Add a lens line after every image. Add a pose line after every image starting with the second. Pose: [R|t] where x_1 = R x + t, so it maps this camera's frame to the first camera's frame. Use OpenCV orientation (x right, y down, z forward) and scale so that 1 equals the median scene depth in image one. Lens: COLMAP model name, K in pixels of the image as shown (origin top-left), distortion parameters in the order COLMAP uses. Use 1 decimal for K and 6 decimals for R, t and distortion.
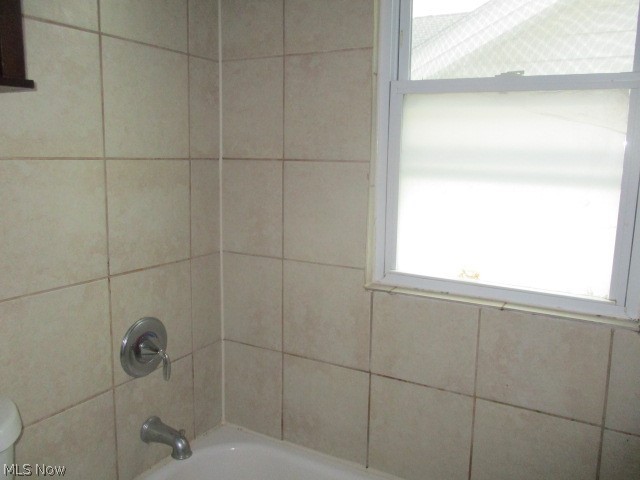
lens RADIAL K [[544.0, 0, 321.4], [0, 544.0, 240.9], [0, 0, 1]] dist [-0.006360, 0.026528]
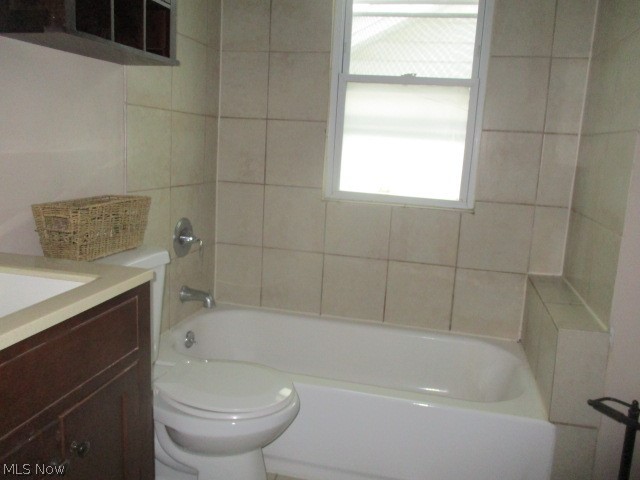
lens RADIAL K [[544.0, 0, 319.6], [0, 544.0, 237.9], [0, 0, 1]] dist [-0.006360, 0.026528]
pose [[0.962774, -0.008783, 0.270167, -0.367431], [0.003025, 0.999759, 0.021722, 0.164277], [-0.270292, -0.020096, 0.962568, -0.565725]]
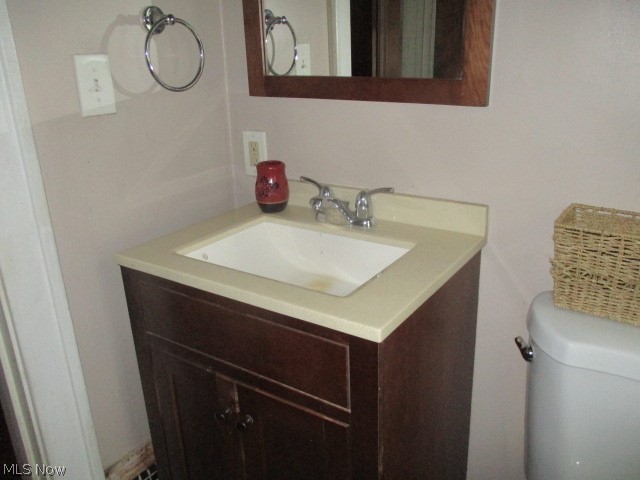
lens RADIAL K [[544.0, 0, 319.9], [0, 544.0, 239.8], [0, 0, 1]] dist [-0.006360, 0.026528]
pose [[-0.108177, 0.324951, -0.939523, 0.382831], [-0.135480, 0.931433, 0.337753, -0.143929], [0.984857, 0.163824, -0.056735, 0.797178]]
